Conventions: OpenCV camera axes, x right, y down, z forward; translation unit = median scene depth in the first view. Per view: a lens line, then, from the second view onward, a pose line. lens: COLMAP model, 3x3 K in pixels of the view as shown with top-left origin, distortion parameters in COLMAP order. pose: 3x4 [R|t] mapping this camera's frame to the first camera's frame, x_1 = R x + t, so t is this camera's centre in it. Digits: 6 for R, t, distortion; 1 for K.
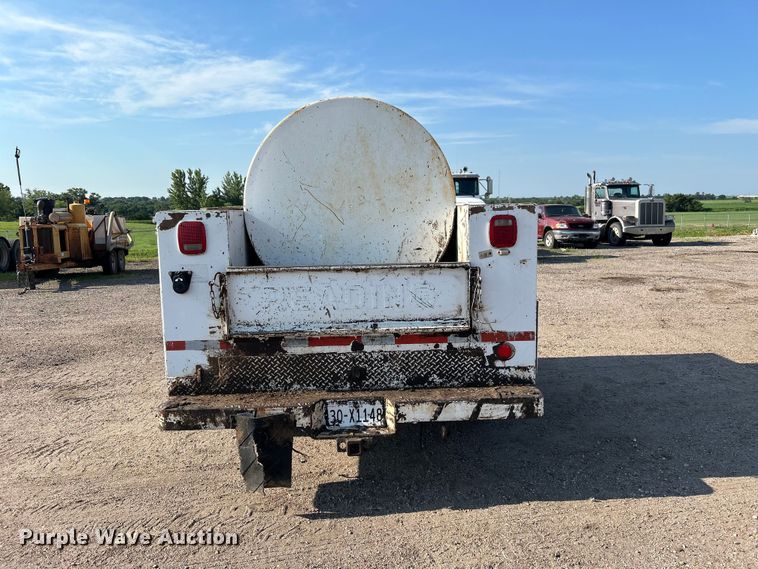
lens RADIAL K [[565.2, 0, 385.1], [0, 565.2, 282.1], [0, 0, 1]] dist [0.078605, -0.089996]
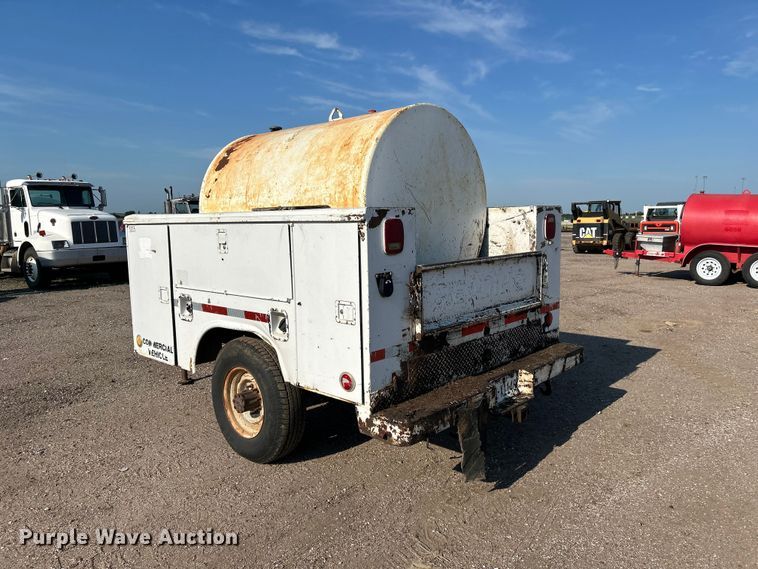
lens RADIAL K [[566.7, 0, 386.0], [0, 566.7, 286.4], [0, 0, 1]] dist [0.077440, -0.090427]
pose [[0.692380, -0.081034, 0.716968, -0.981949], [0.097227, 0.995089, 0.018576, -0.013770], [-0.714953, 0.056847, 0.696858, 0.352876]]
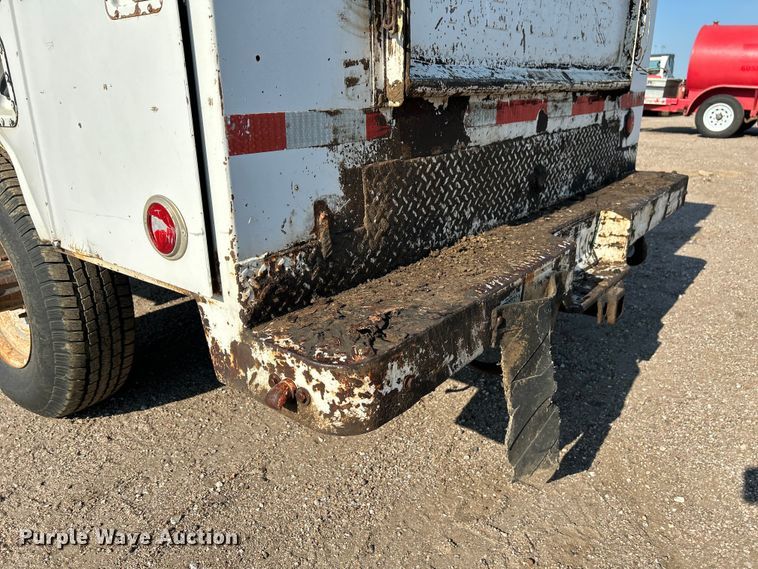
lens RADIAL K [[566.7, 0, 386.0], [0, 566.7, 286.4], [0, 0, 1]] dist [0.077440, -0.090427]
pose [[0.629959, -0.241777, 0.738034, -0.531453], [0.097418, 0.967401, 0.233764, 0.122046], [-0.770494, -0.075364, 0.632977, 0.776621]]
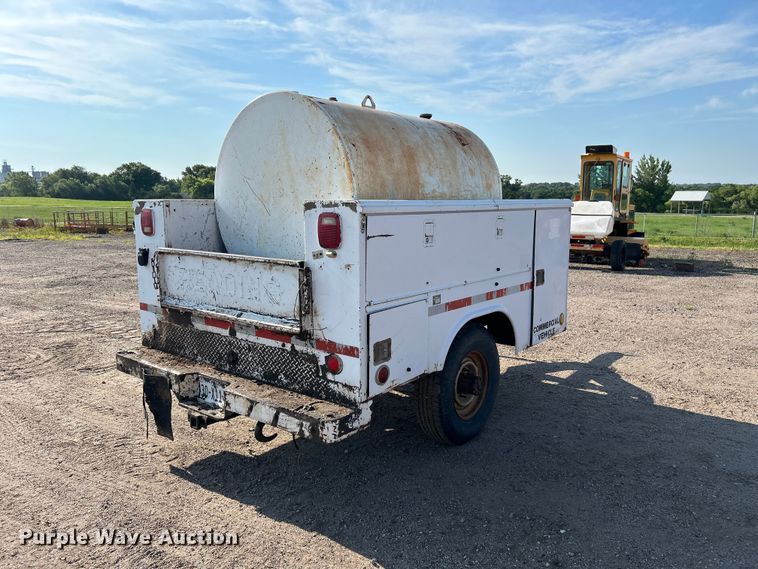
lens RADIAL K [[566.7, 0, 386.0], [0, 566.7, 286.4], [0, 0, 1]] dist [0.077440, -0.090427]
pose [[0.768266, 0.116688, -0.629405, 0.828148], [-0.096958, 0.993113, 0.065768, -0.068122], [0.632745, 0.010499, 0.774289, 0.354529]]
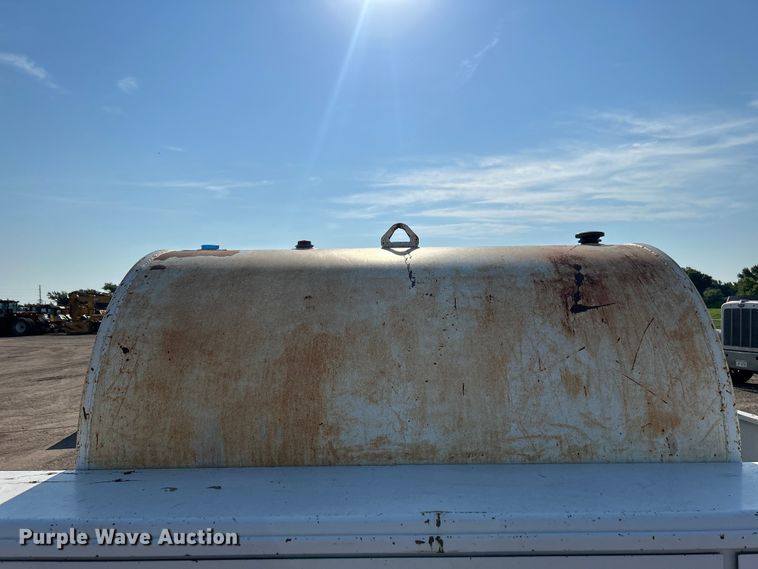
lens RADIAL K [[572.5, 0, 379.0], [0, 572.5, 284.5], [0, 0, 1]] dist [0.065835, -0.097521]
pose [[-0.024680, -0.018184, -0.999530, 0.623596], [-0.115439, 0.993198, -0.015218, -0.323751], [0.993008, 0.115009, -0.026611, 1.338597]]
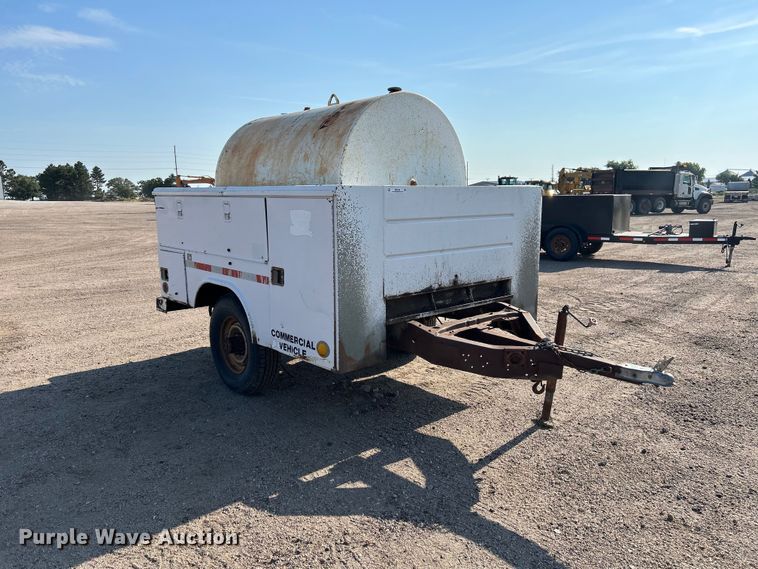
lens RADIAL K [[565.4, 0, 375.8], [0, 565.4, 291.8], [0, 0, 1]] dist [0.084077, -0.092664]
pose [[-0.756872, 0.138117, -0.638803, 0.851929], [-0.062123, 0.957786, 0.280690, -0.343474], [0.650604, 0.252131, -0.716341, 2.590367]]
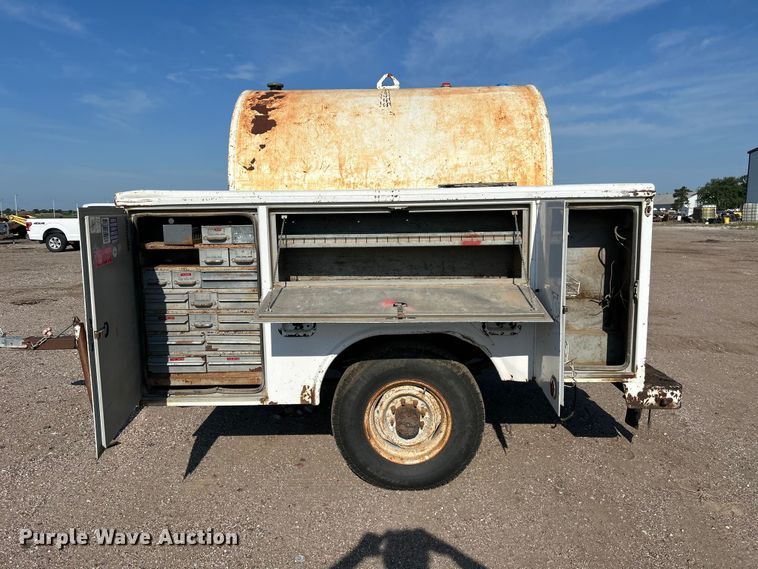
lens RADIAL K [[566.7, 0, 386.0], [0, 566.7, 286.4], [0, 0, 1]] dist [0.077440, -0.090427]
pose [[0.039198, -0.120618, 0.991925, -1.282790], [0.140956, 0.983429, 0.114015, -0.121072], [-0.989240, 0.135349, 0.055550, 1.333953]]
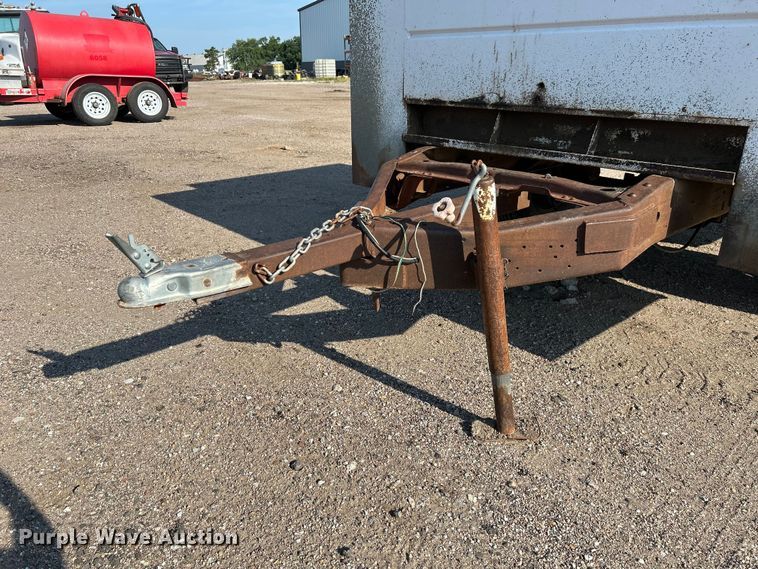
lens RADIAL K [[560.7, 0, 375.1], [0, 560.7, 287.7], [0, 0, 1]] dist [0.025370, -0.001867]
pose [[-0.654557, -0.258783, 0.710343, -0.442974], [0.113922, 0.895100, 0.431066, -0.128301], [-0.747380, 0.363081, -0.556413, 2.361439]]
